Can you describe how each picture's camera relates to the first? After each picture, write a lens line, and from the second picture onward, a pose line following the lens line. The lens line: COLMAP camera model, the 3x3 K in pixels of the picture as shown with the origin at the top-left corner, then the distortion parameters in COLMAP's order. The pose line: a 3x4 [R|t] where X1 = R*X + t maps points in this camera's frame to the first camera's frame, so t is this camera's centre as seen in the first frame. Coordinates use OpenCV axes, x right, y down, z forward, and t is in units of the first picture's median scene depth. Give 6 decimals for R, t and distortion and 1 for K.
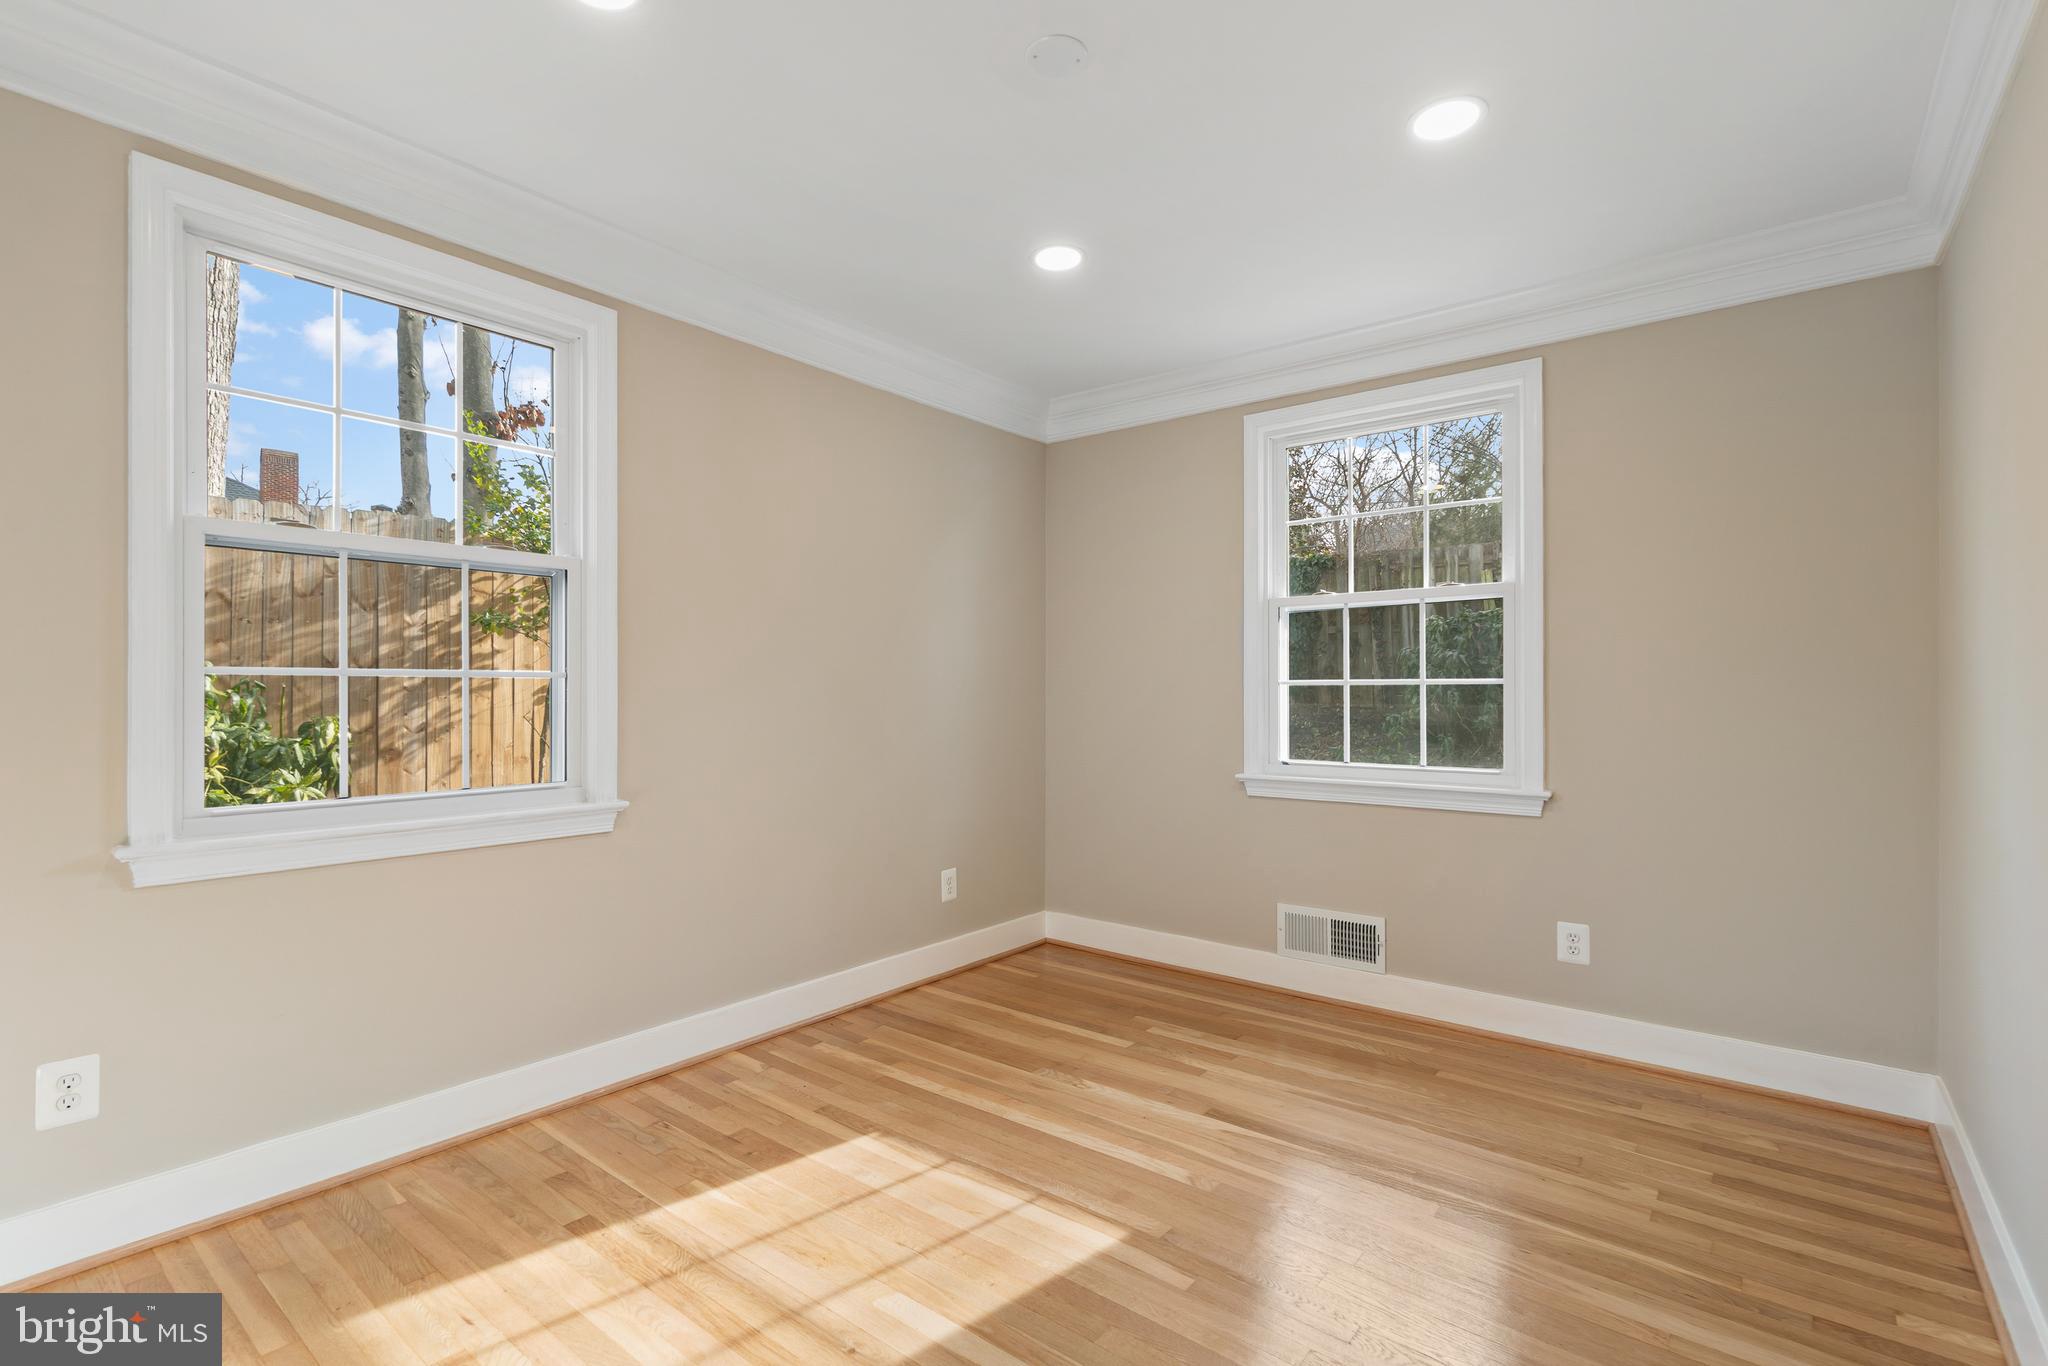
lens RADIAL K [[925.8, 0, 1013.1], [0, 925.8, 695.0], [0, 0, 1]] dist [-0.008481, -0.000099]
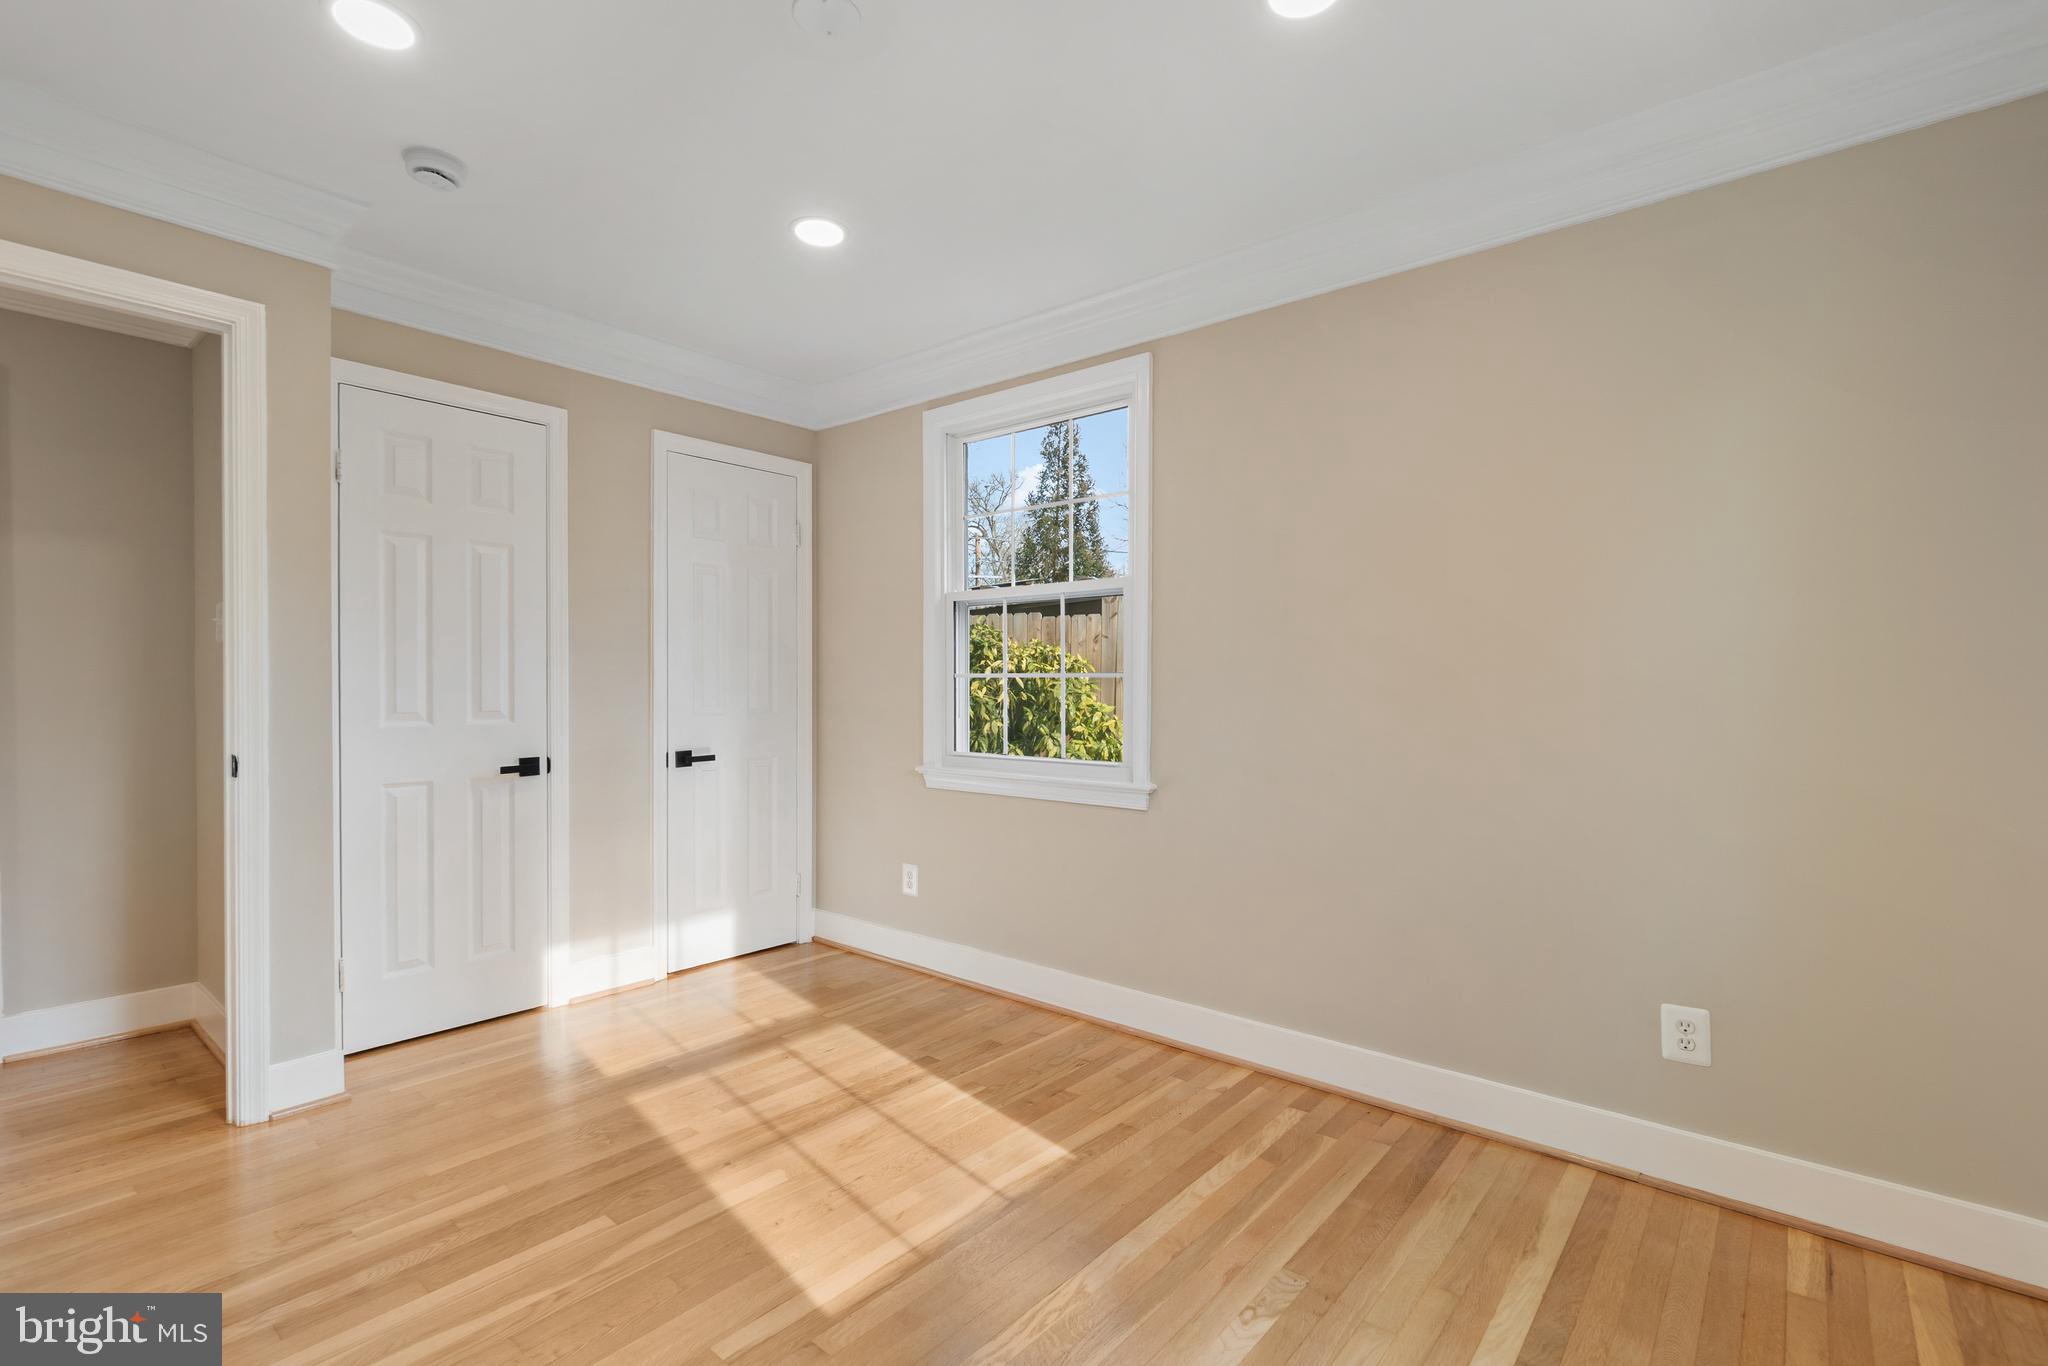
lens RADIAL K [[925.8, 0, 1013.1], [0, 925.8, 695.0], [0, 0, 1]] dist [-0.008481, -0.000099]
pose [[-0.018377, 0.010508, -0.999776, 0.722302], [-0.008069, 0.999911, 0.010658, -0.006028], [0.999799, 0.008263, -0.018291, 0.870629]]
